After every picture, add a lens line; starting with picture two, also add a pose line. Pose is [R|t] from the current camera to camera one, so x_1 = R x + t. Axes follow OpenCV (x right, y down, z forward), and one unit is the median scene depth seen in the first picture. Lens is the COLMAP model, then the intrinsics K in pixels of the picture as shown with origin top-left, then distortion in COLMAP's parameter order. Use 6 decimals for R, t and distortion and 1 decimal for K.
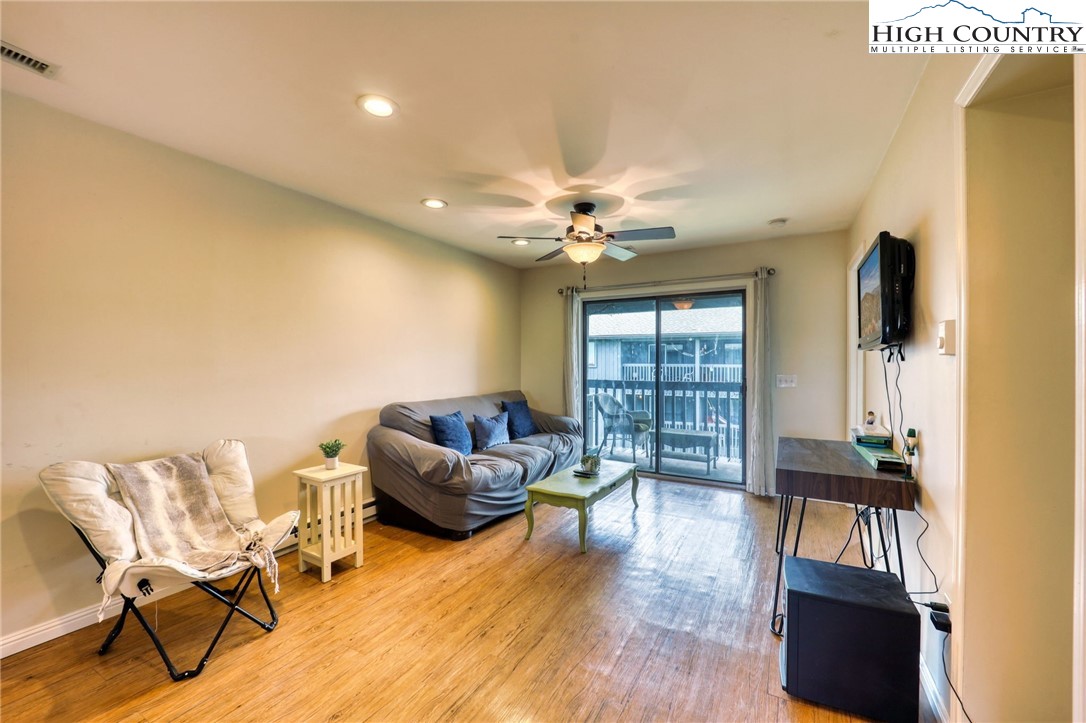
lens RADIAL K [[432.1, 0, 542.8], [0, 432.1, 365.3], [0, 0, 1]] dist [-0.021432, 0.000161]
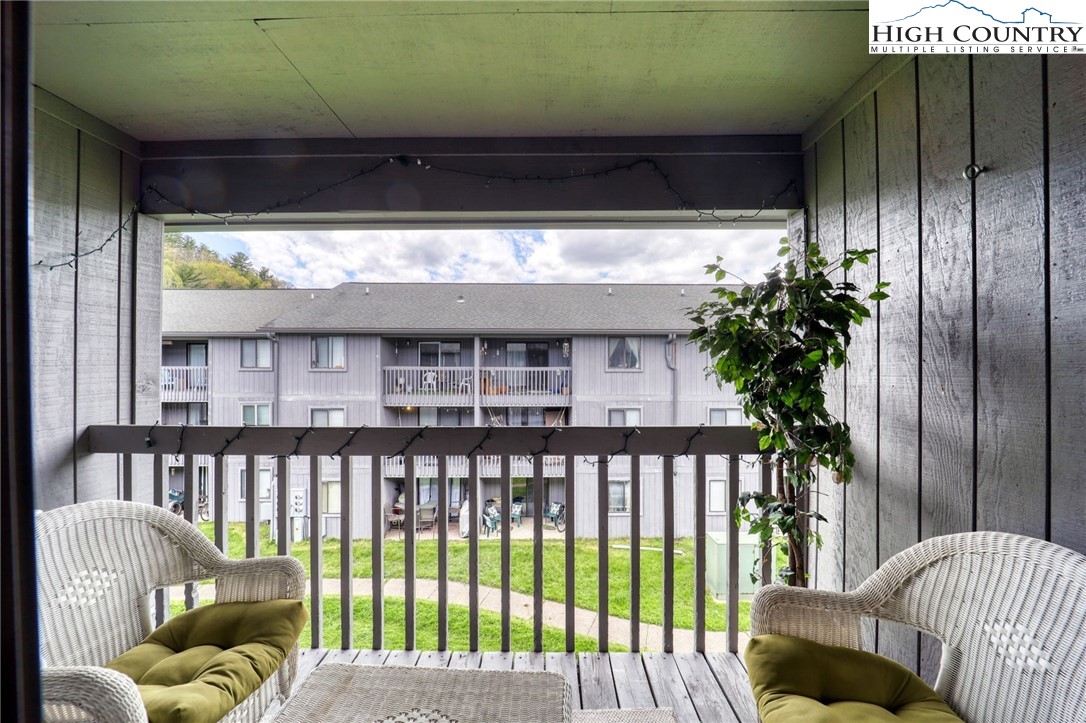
lens RADIAL K [[432.1, 0, 542.2], [0, 432.1, 362.9], [0, 0, 1]] dist [-0.021432, 0.000161]
pose [[0.883752, 0.004925, 0.467929, 0.081410], [0.000838, 0.999926, -0.012108, -0.000228], [-0.467955, 0.011093, 0.883683, 0.208717]]
